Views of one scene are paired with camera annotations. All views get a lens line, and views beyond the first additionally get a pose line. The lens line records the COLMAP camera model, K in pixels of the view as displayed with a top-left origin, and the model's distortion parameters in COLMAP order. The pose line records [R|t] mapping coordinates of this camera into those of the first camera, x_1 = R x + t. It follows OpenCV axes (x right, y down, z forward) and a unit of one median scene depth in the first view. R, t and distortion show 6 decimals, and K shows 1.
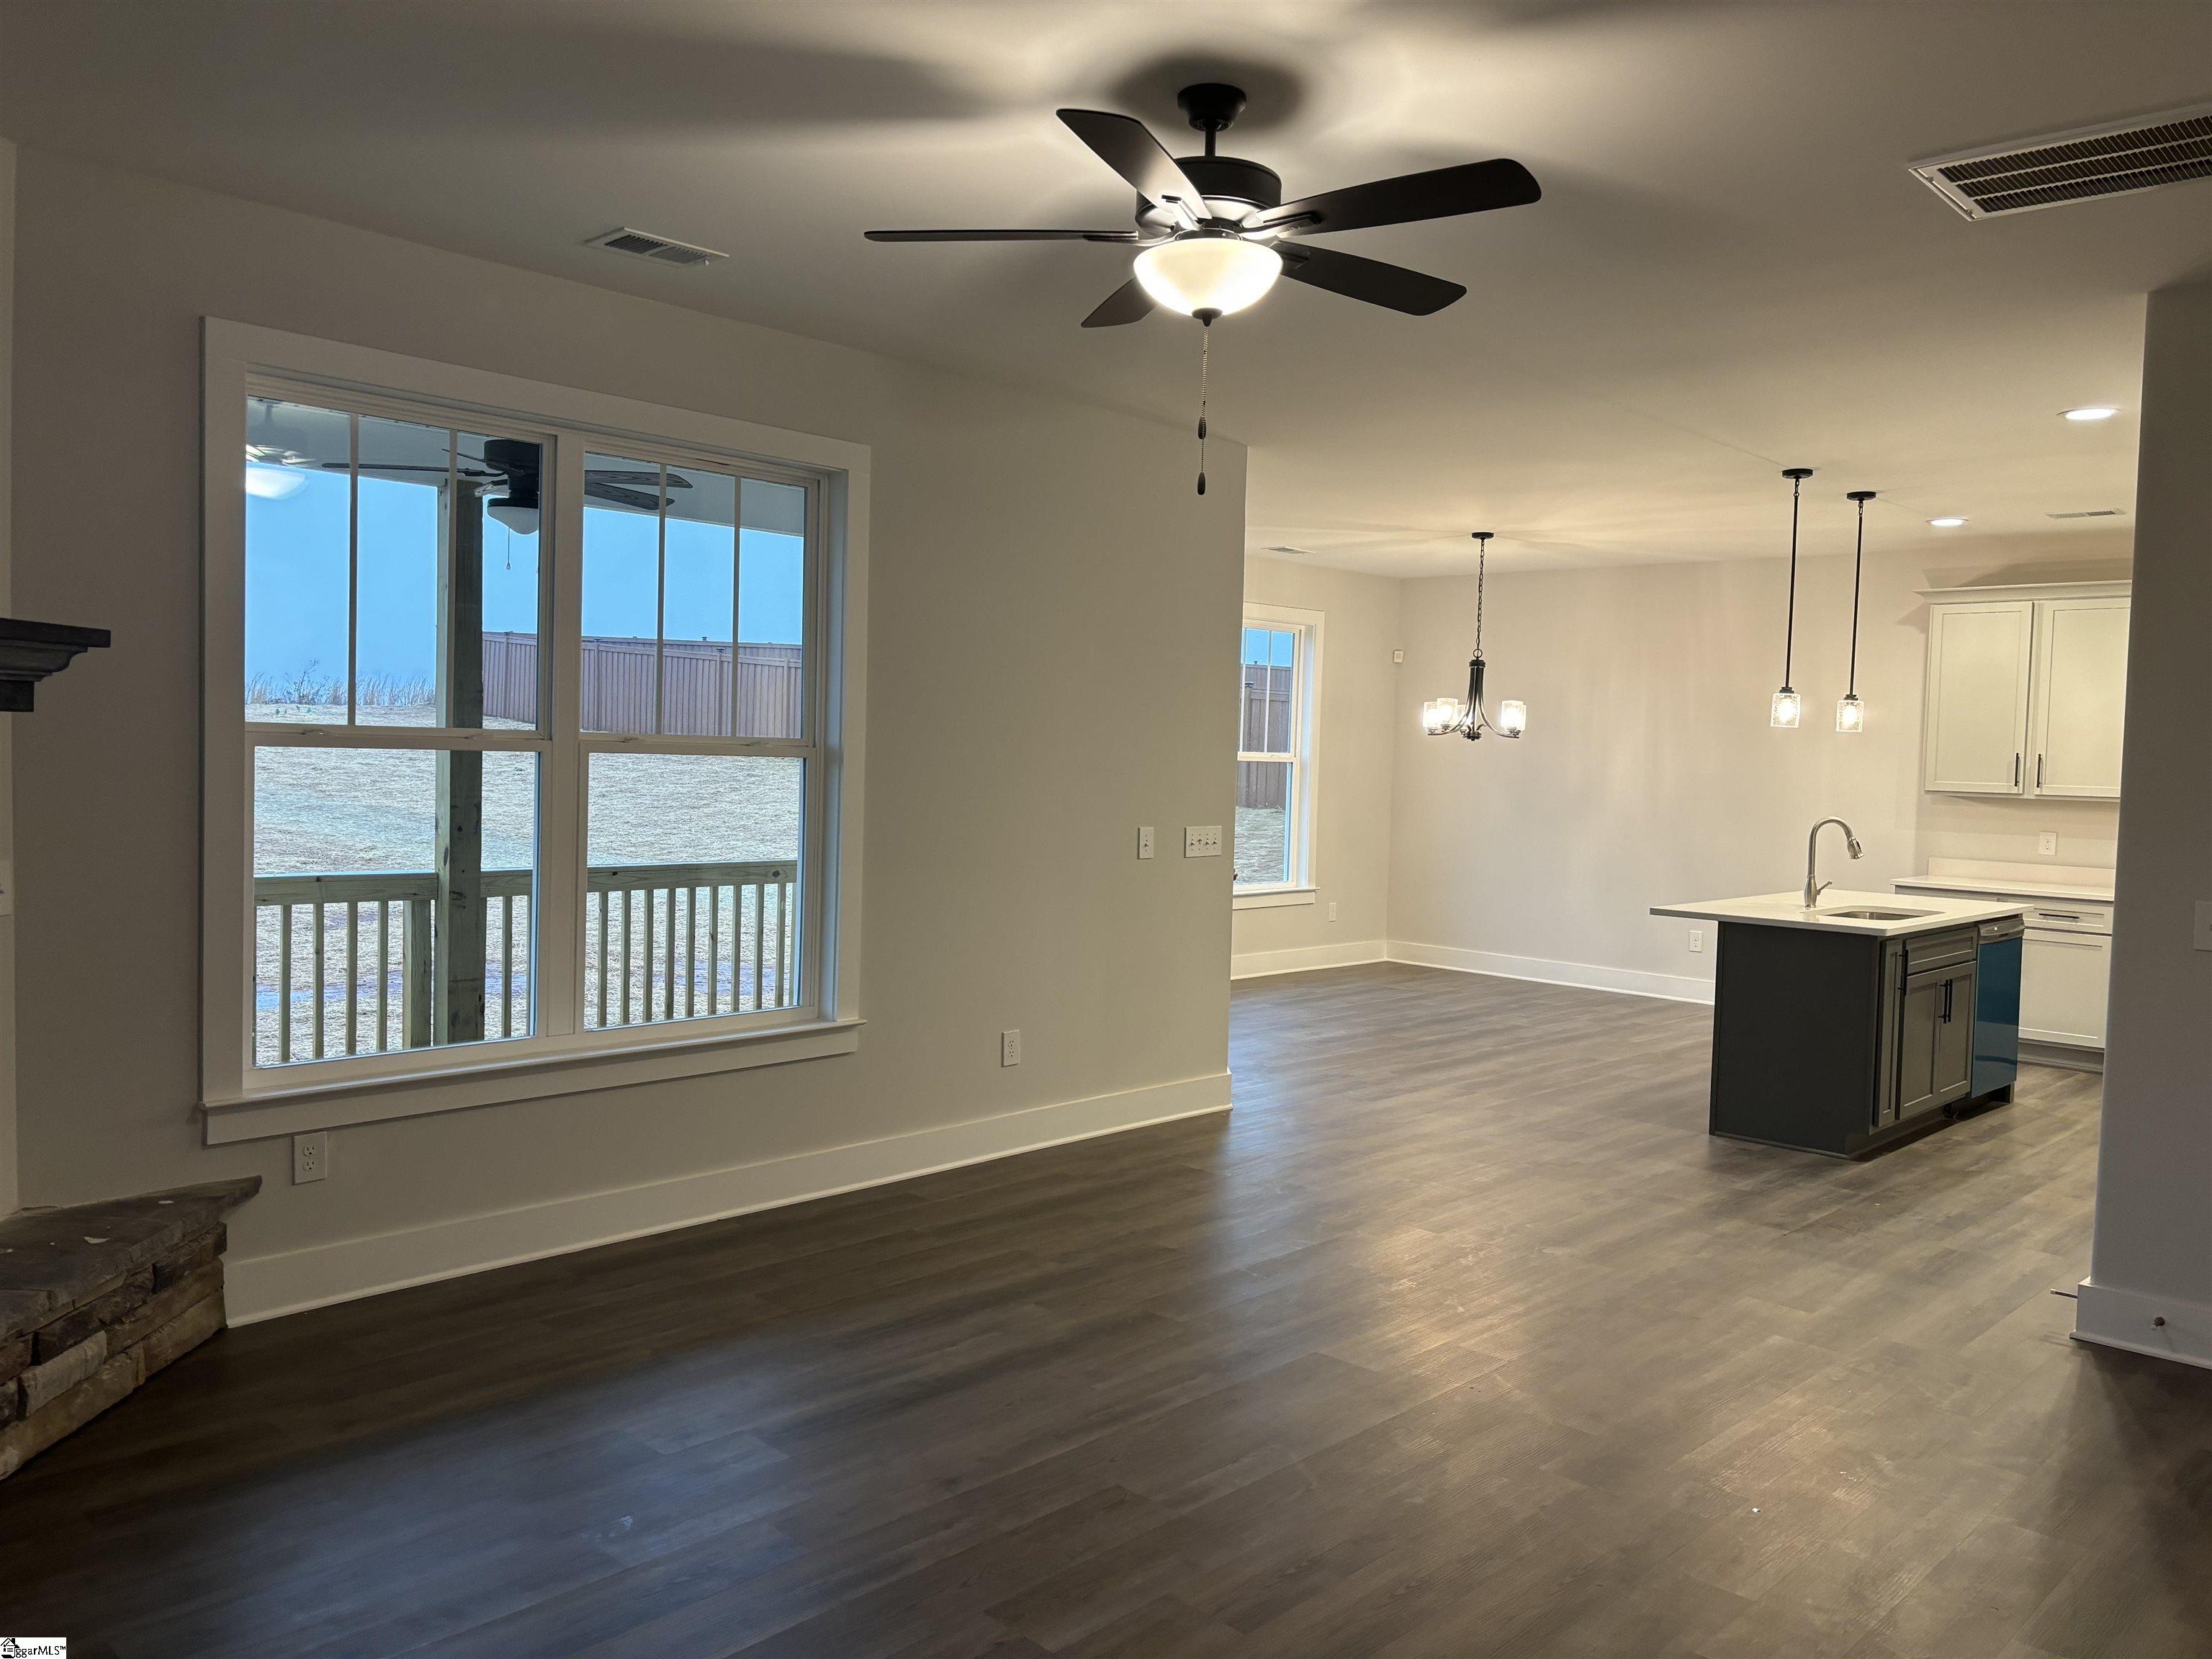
lens RADIAL K [[1645.3, 0, 1106.0], [0, 1645.3, 829.5], [0, 0, 1]] dist [0.201279, -0.193584]
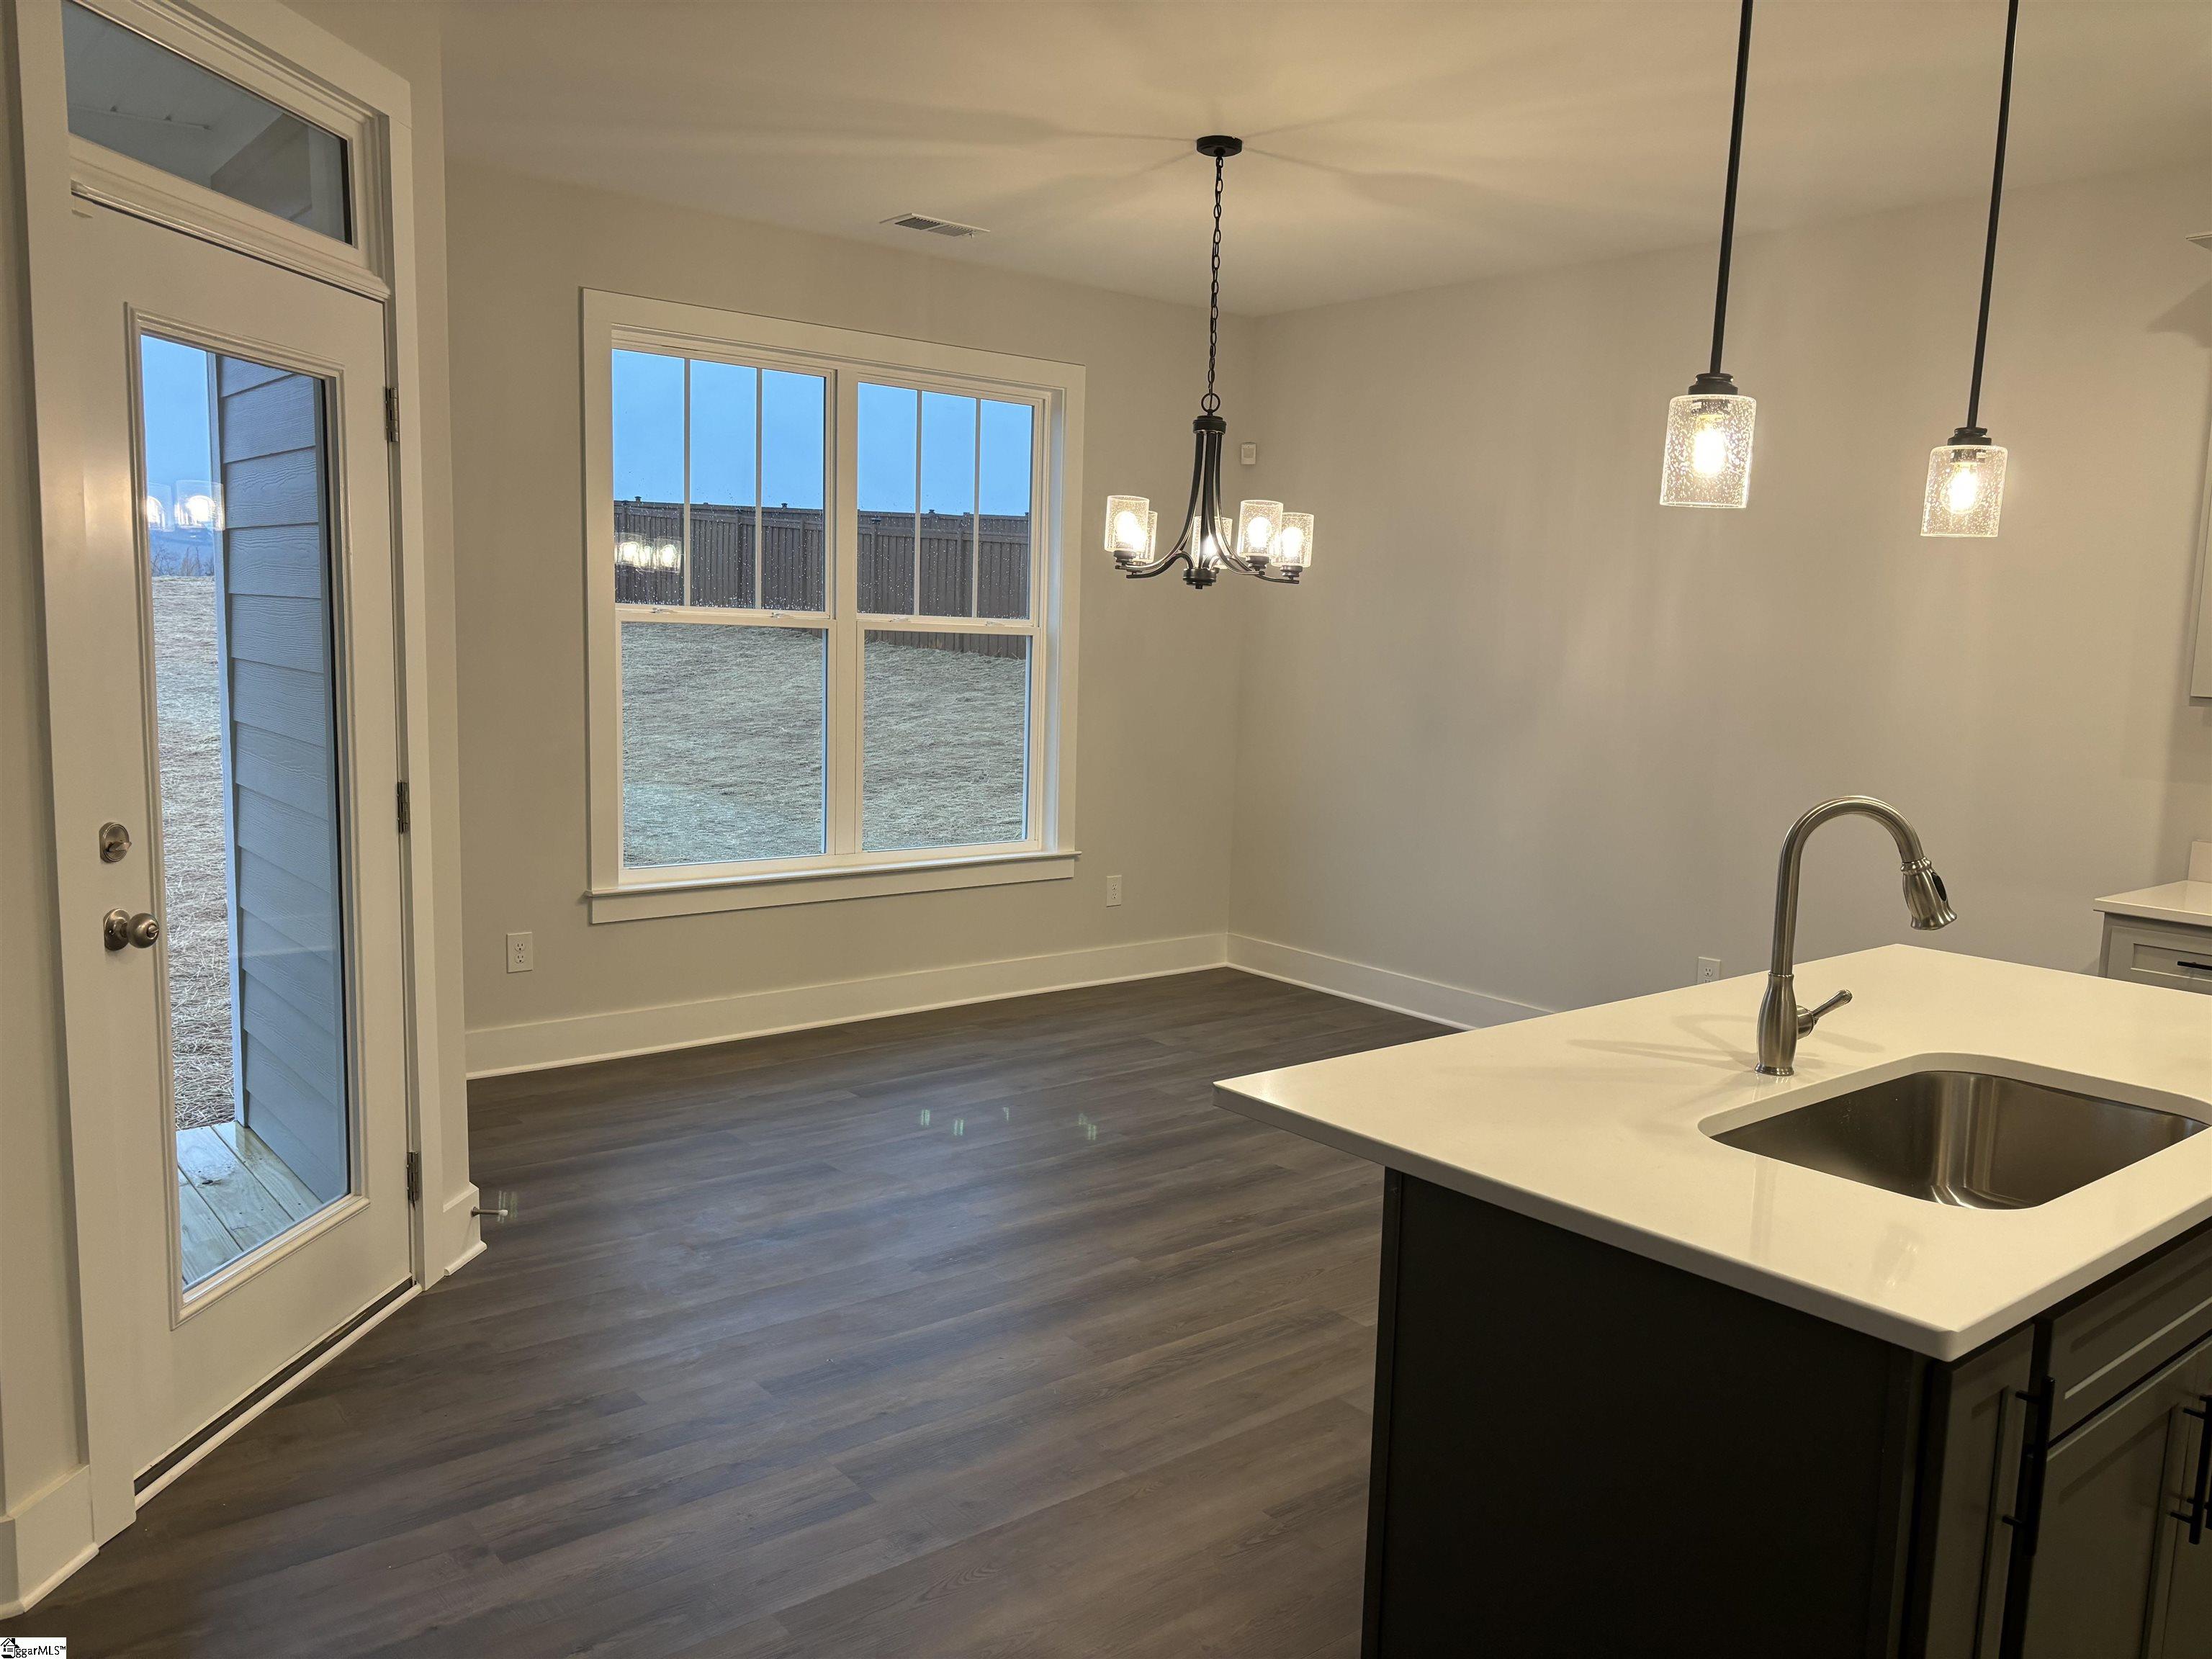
lens RADIAL K [[1645.3, 0, 1106.0], [0, 1645.3, 829.5], [0, 0, 1]] dist [0.201279, -0.193584]
pose [[0.992908, 0.018267, -0.117470, 0.252099], [-0.009913, 0.997404, 0.071317, -0.017662], [0.118468, -0.069646, 0.990512, 0.515162]]
